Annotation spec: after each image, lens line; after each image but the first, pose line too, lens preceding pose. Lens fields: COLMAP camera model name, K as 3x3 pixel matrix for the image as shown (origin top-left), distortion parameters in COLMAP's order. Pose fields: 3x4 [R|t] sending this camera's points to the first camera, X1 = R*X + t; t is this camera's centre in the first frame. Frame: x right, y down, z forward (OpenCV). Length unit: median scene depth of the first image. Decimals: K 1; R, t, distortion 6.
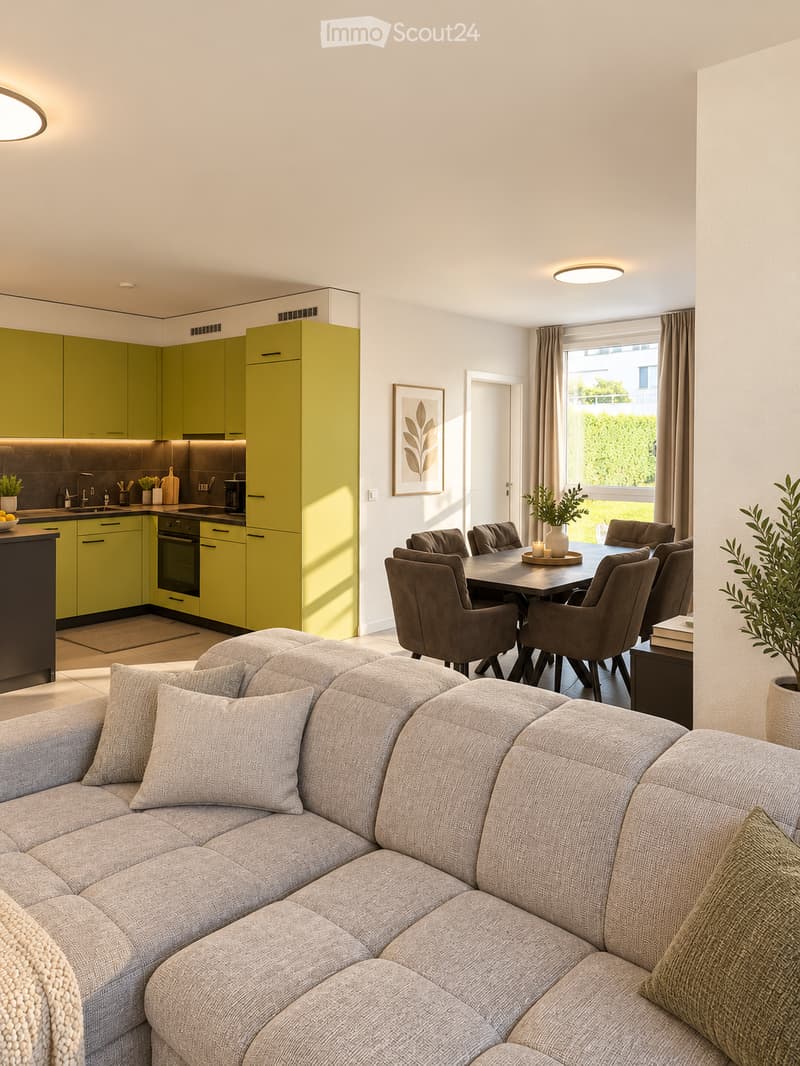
lens RADIAL K [[781.7, 0, 400.0], [0, 781.7, 533.0], [0, 0, 1]] dist [0.005905, 0.001246]
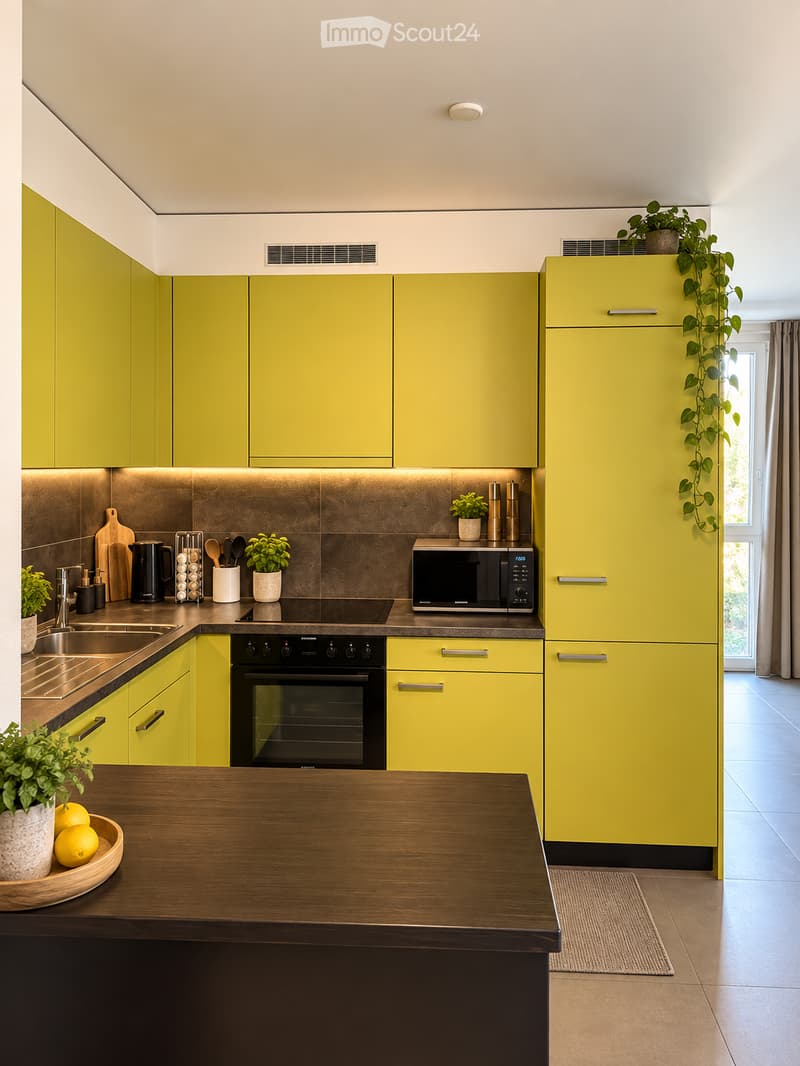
lens RADIAL K [[781.7, 0, 400.0], [0, 781.7, 533.0], [0, 0, 1]] dist [0.005905, 0.001246]
pose [[0.792766, -0.034677, 0.608538, -0.539261], [0.066844, 0.997305, -0.030249, -0.064347], [-0.605849, 0.064658, 0.792948, 0.602223]]
